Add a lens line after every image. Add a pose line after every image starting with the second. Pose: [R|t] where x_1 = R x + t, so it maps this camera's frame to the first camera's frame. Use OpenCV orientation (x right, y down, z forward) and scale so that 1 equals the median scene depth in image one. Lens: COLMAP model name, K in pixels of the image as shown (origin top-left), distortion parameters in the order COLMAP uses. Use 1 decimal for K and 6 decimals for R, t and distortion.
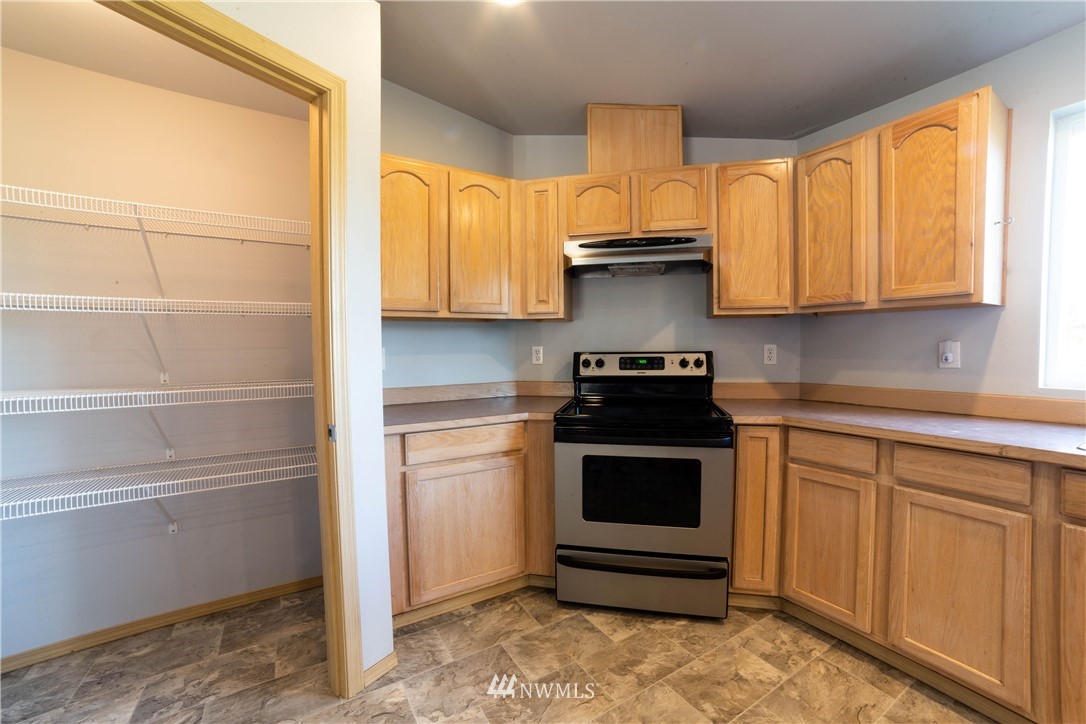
lens RADIAL K [[428.3, 0, 543.0], [0, 428.3, 362.0], [0, 0, 1]] dist [-0.034441, 0.000162]
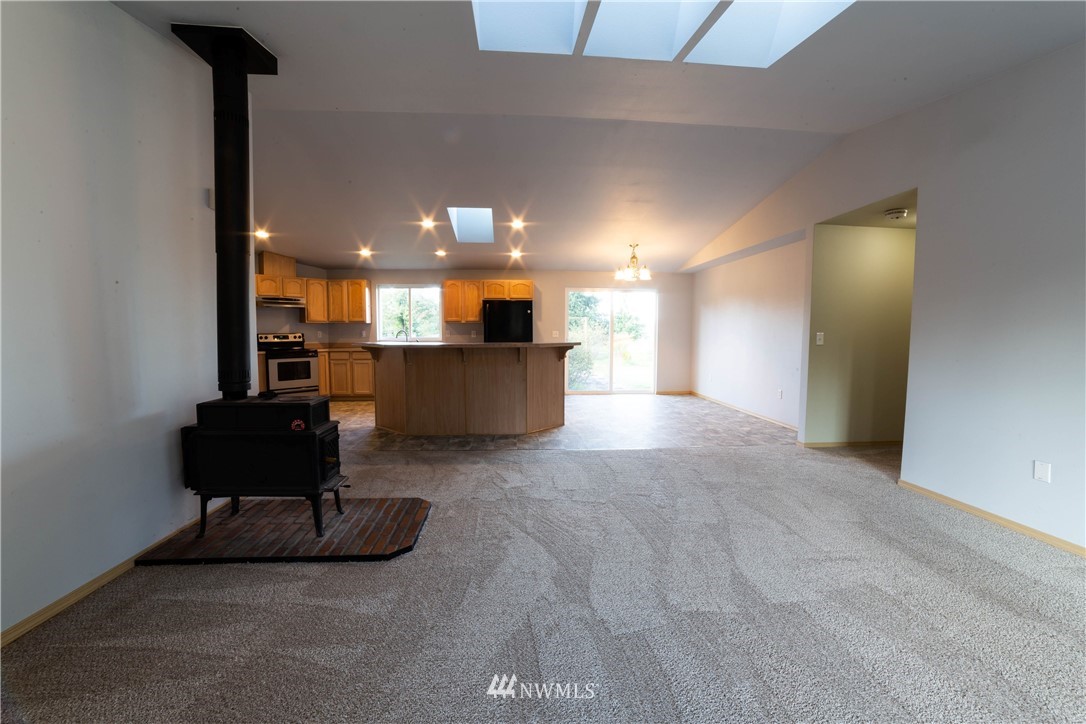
lens RADIAL K [[428.3, 0, 543.0], [0, 428.3, 362.0], [0, 0, 1]] dist [-0.034441, 0.000162]
pose [[0.464240, -0.058584, 0.883770, -1.982998], [0.026703, 0.998282, 0.052149, 0.089390], [-0.885307, -0.000610, 0.465007, -2.584266]]
